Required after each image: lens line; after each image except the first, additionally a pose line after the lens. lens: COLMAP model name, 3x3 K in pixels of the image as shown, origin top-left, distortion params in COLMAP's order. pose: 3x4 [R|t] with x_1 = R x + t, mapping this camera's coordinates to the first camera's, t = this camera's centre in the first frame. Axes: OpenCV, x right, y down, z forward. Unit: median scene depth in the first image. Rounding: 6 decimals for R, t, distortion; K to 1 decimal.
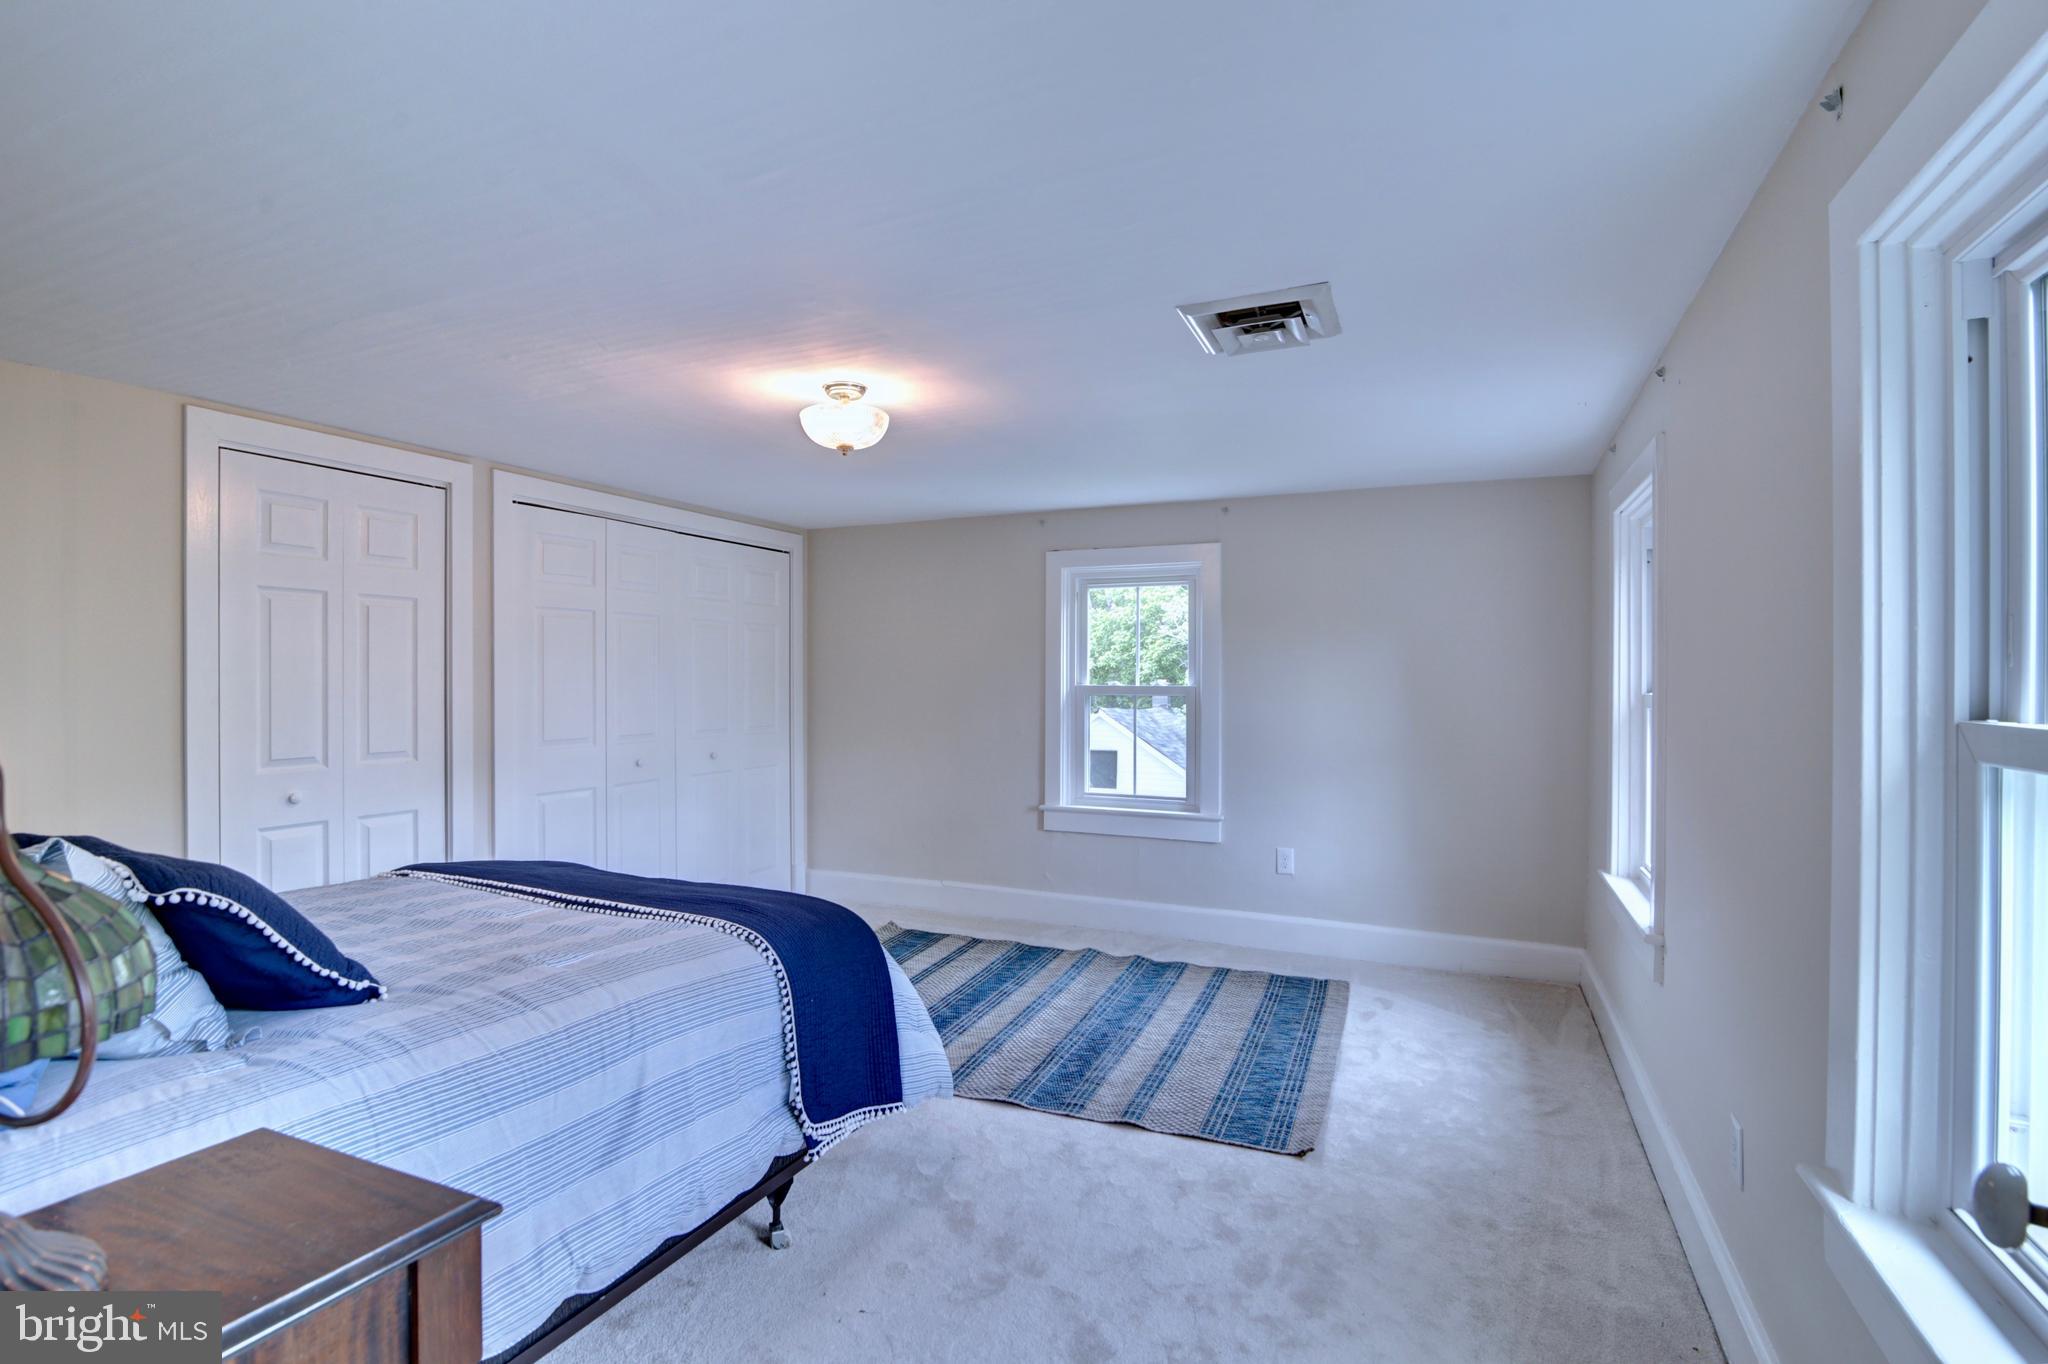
lens RADIAL K [[941.3, 0, 1028.0], [0, 941.3, 677.3], [0, 0, 1]] dist [-0.018618, 0.001403]
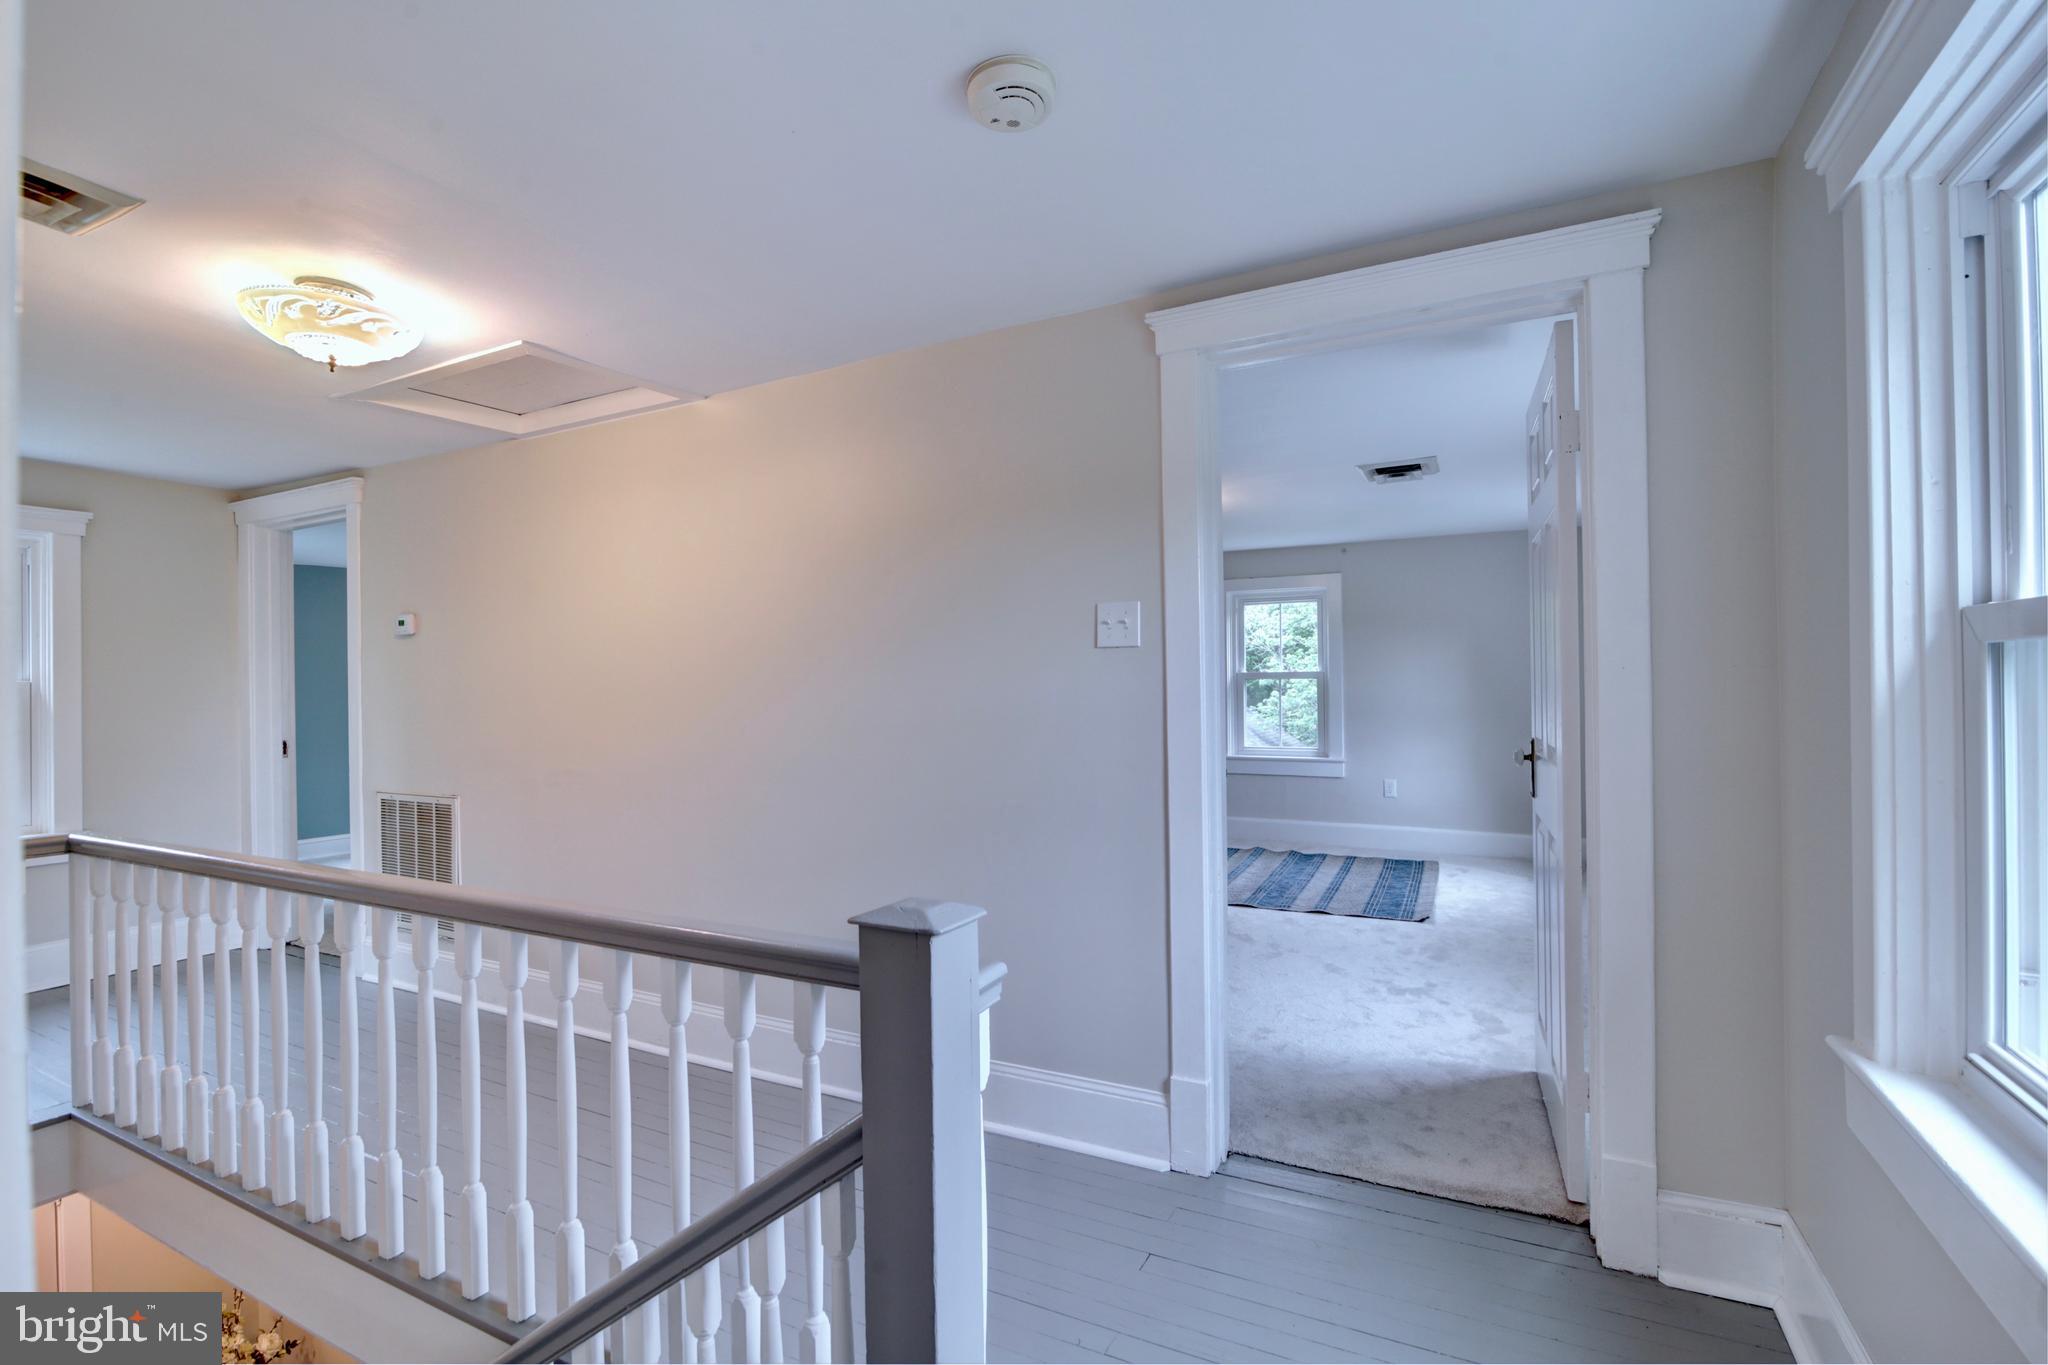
lens RADIAL K [[941.3, 0, 1019.6], [0, 941.3, 674.5], [0, 0, 1]] dist [-0.018618, 0.001403]
pose [[0.998338, -0.013646, -0.055989, -0.260592], [0.012854, 0.999813, -0.014475, 0.037126], [0.056176, 0.013731, 0.998326, -0.592893]]
